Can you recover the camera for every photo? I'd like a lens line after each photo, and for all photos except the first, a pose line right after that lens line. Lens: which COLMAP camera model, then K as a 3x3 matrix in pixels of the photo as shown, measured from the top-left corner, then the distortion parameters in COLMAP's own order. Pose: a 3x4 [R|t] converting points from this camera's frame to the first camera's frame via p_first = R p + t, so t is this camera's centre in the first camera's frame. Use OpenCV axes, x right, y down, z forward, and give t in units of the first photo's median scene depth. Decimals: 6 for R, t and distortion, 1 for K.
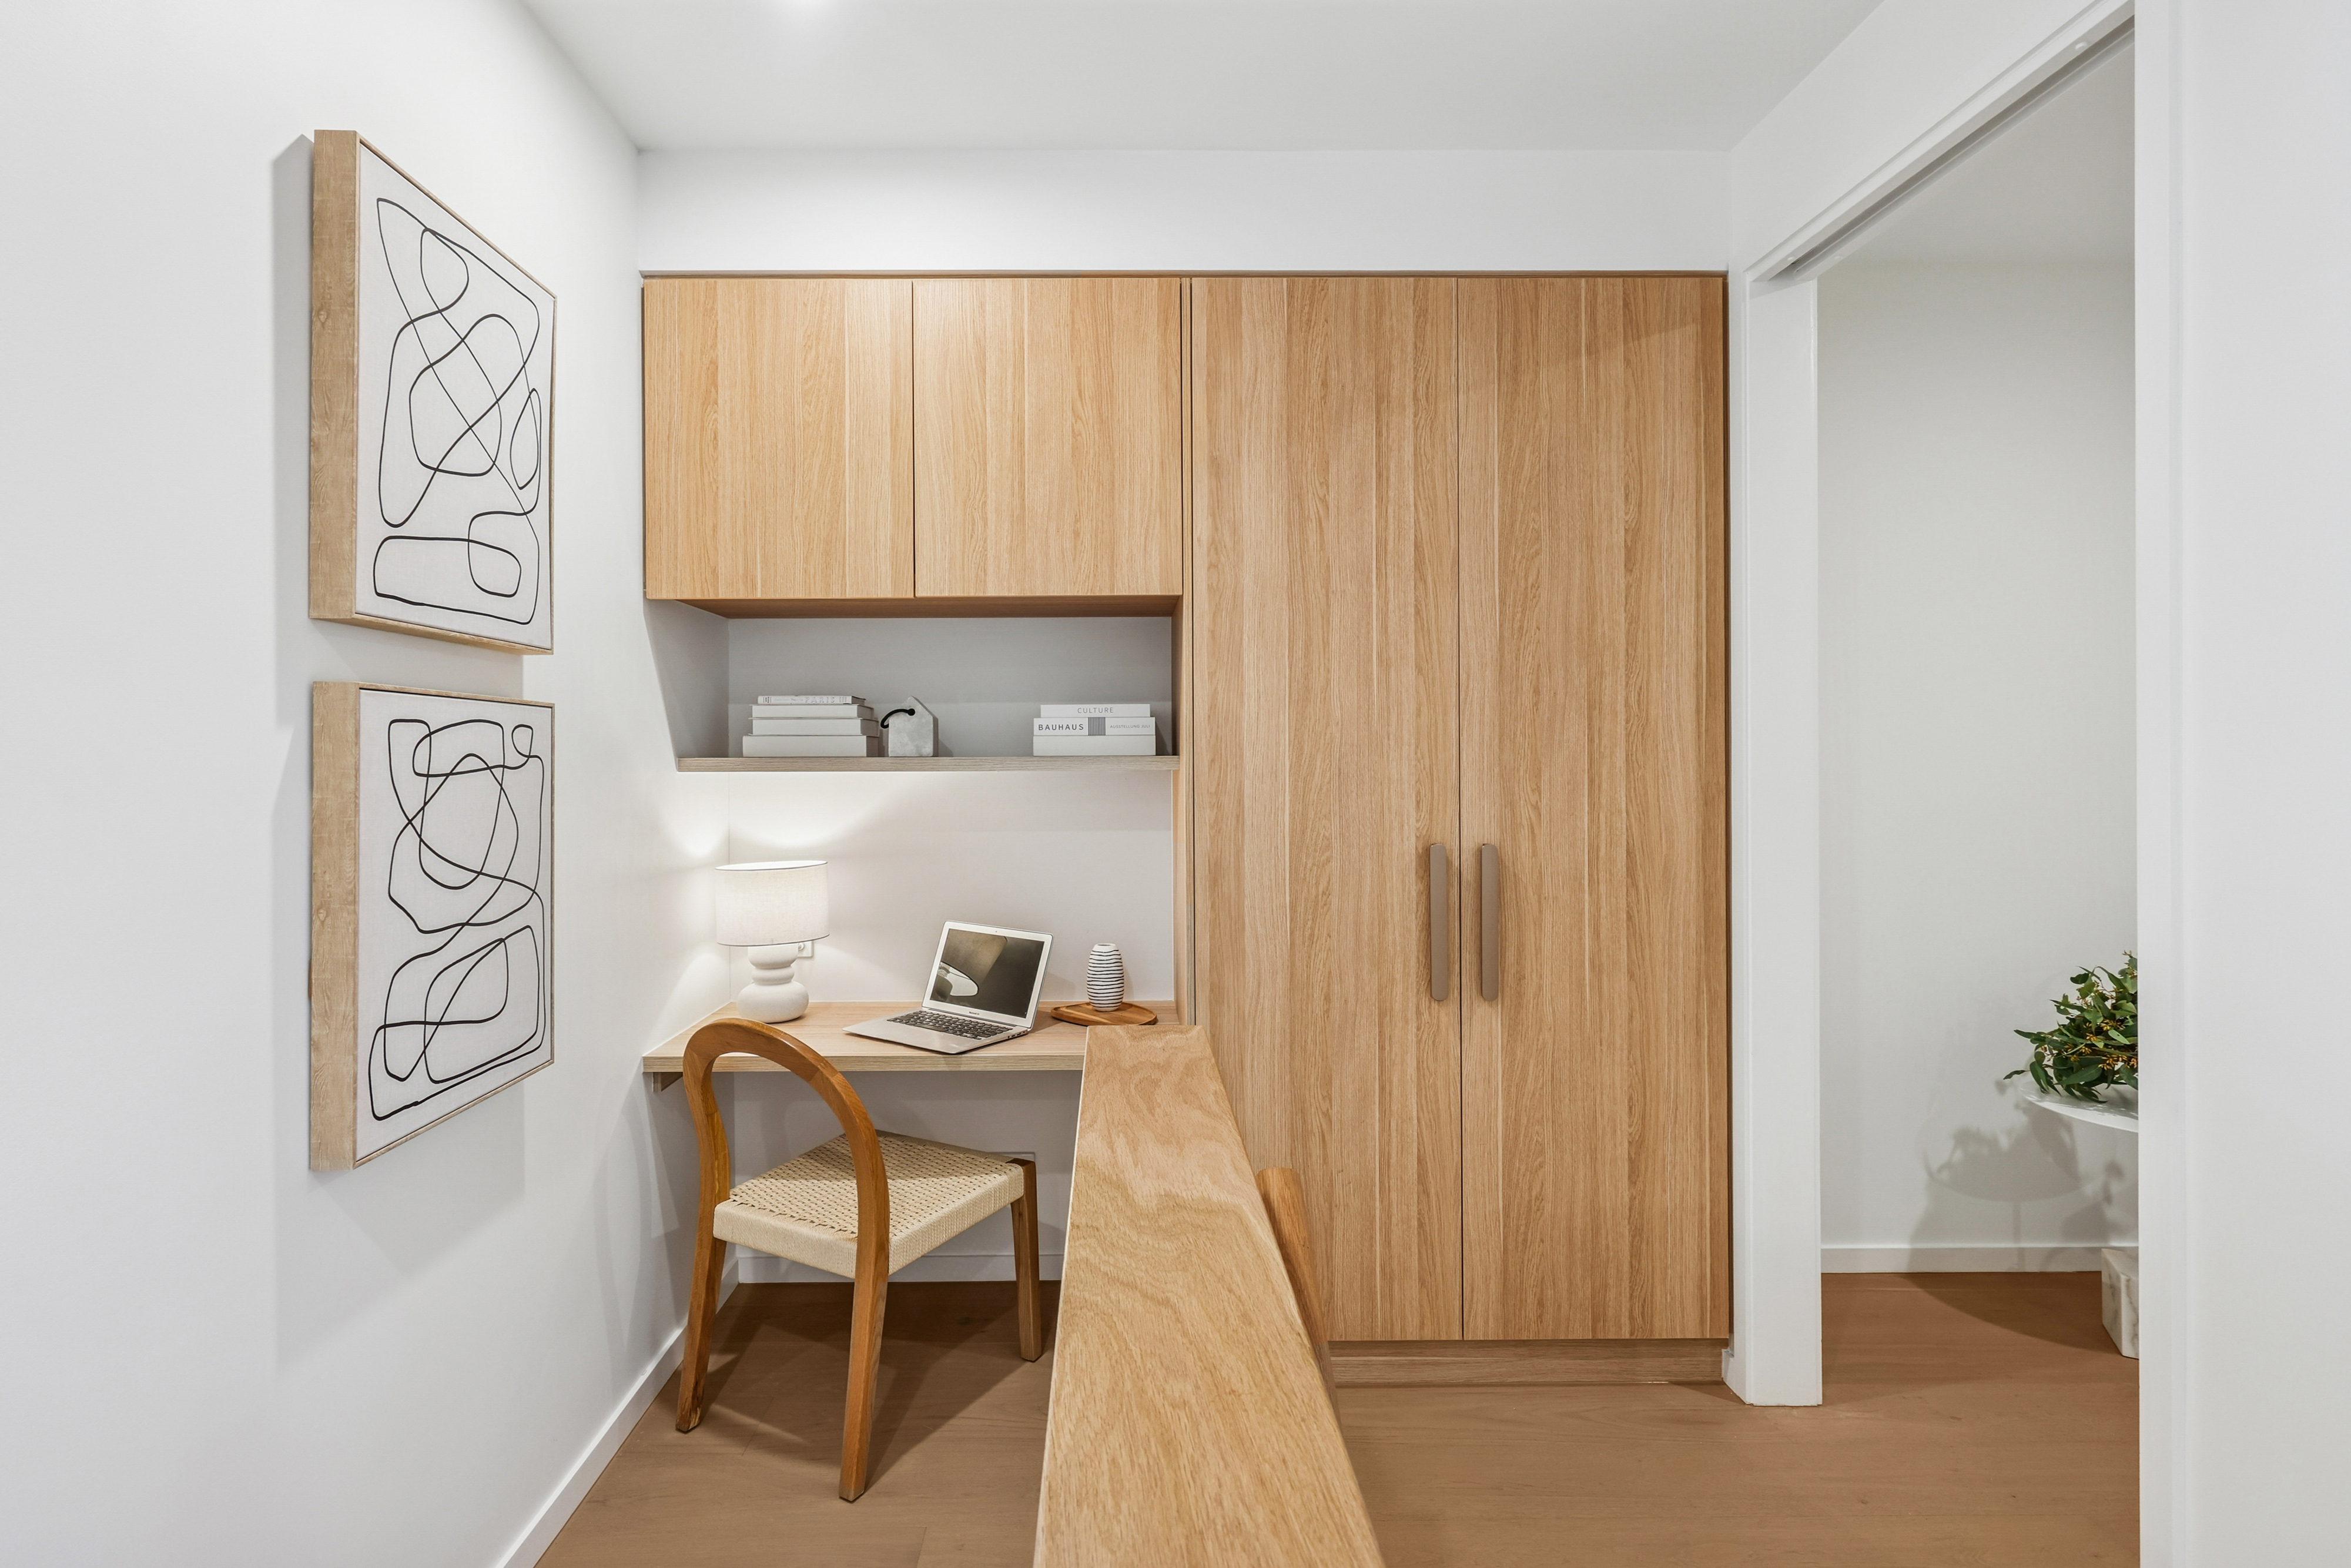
lens RADIAL K [[1003.8, 0, 1162.8], [0, 1003.8, 784.3], [0, 0, 1]] dist [0.000479, -0.000932]
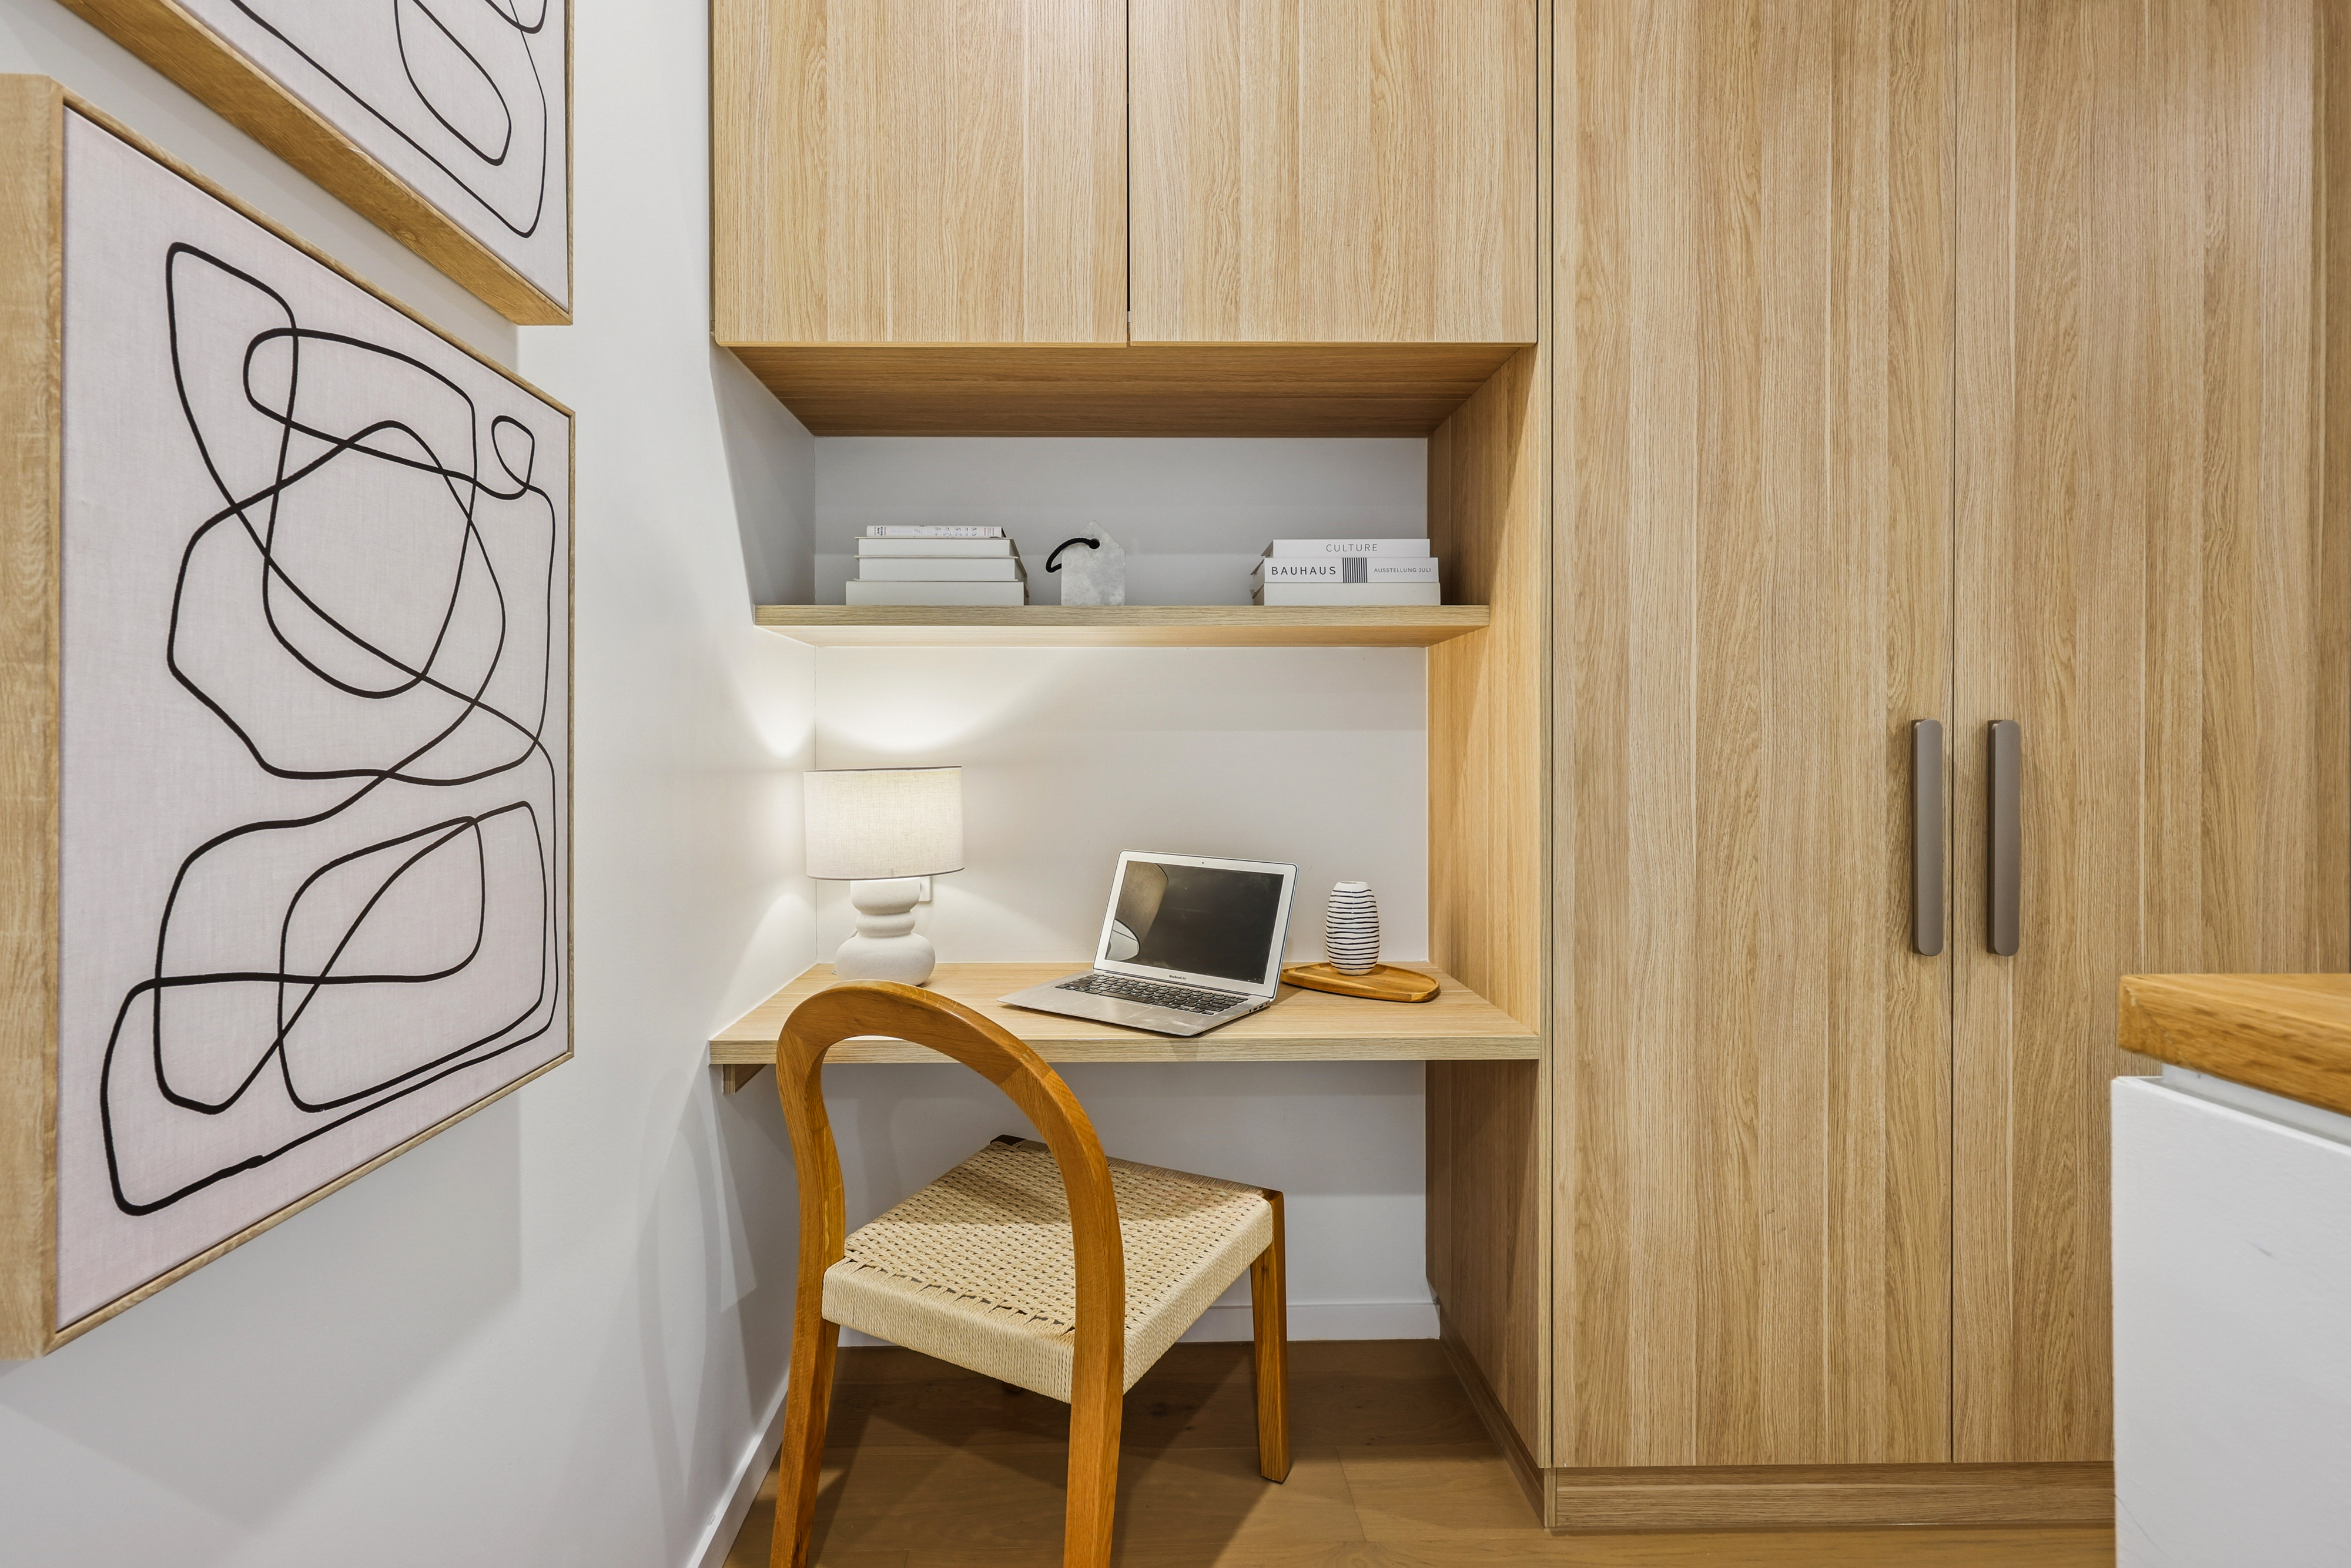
lens RADIAL K [[969.5, 0, 1188.0], [0, 969.5, 776.5], [0, 0, 1]] dist [-0.002449, 0.000760]
pose [[0.999720, 0.005632, 0.023004, -0.224994], [-0.005836, 0.999944, 0.008778, 0.093251], [-0.022954, -0.008910, 0.999697, 0.368096]]
